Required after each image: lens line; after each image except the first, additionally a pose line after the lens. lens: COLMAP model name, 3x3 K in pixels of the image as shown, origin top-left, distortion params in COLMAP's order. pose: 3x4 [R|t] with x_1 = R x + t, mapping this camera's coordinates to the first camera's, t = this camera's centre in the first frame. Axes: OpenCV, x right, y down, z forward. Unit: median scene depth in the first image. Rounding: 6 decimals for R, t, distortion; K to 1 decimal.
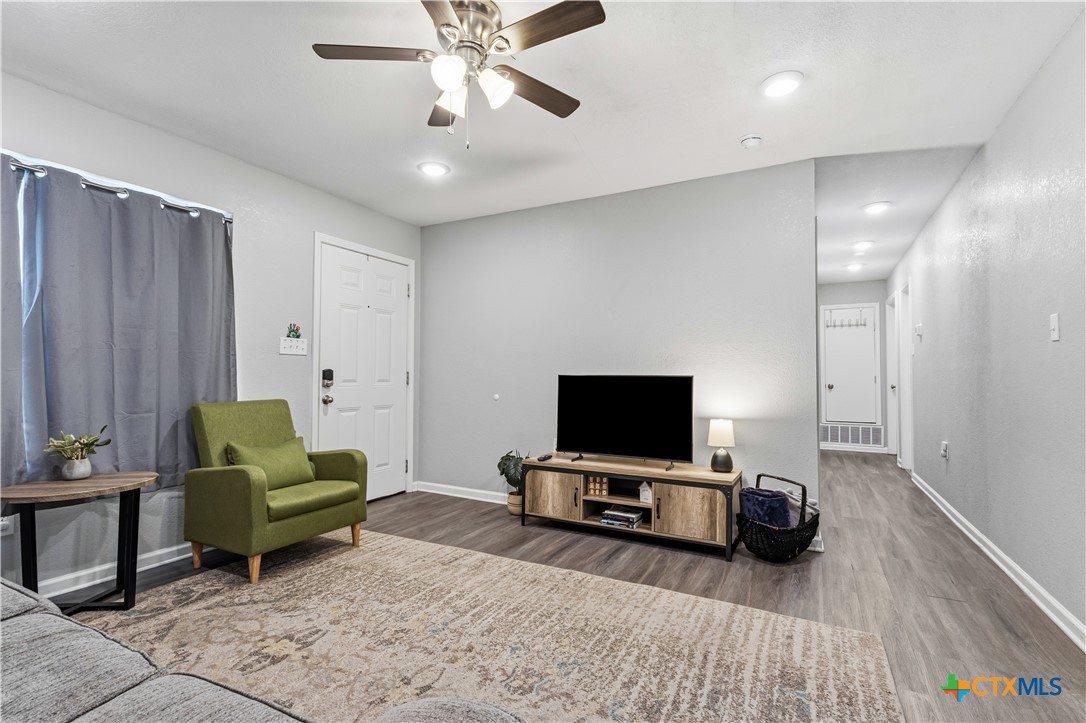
lens RADIAL K [[492.7, 0, 554.4], [0, 492.7, 361.2], [0, 0, 1]] dist [0.000894, 0.000188]
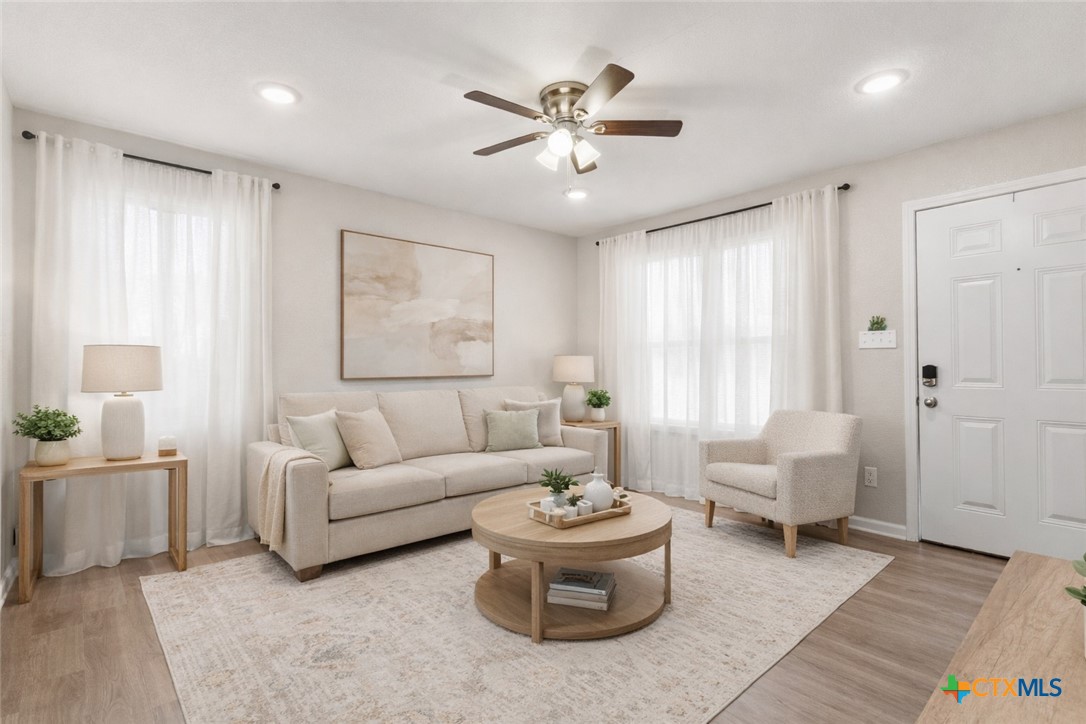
lens RADIAL K [[518.4, 0, 543.7], [0, 518.4, 356.7], [0, 0, 1]] dist [0.000462, 0.000055]
pose [[-0.361706, -0.021966, -0.932033, 0.578883], [0.026173, 0.999089, -0.033704, 0.016898], [0.931925, -0.036585, -0.360802, 0.742743]]
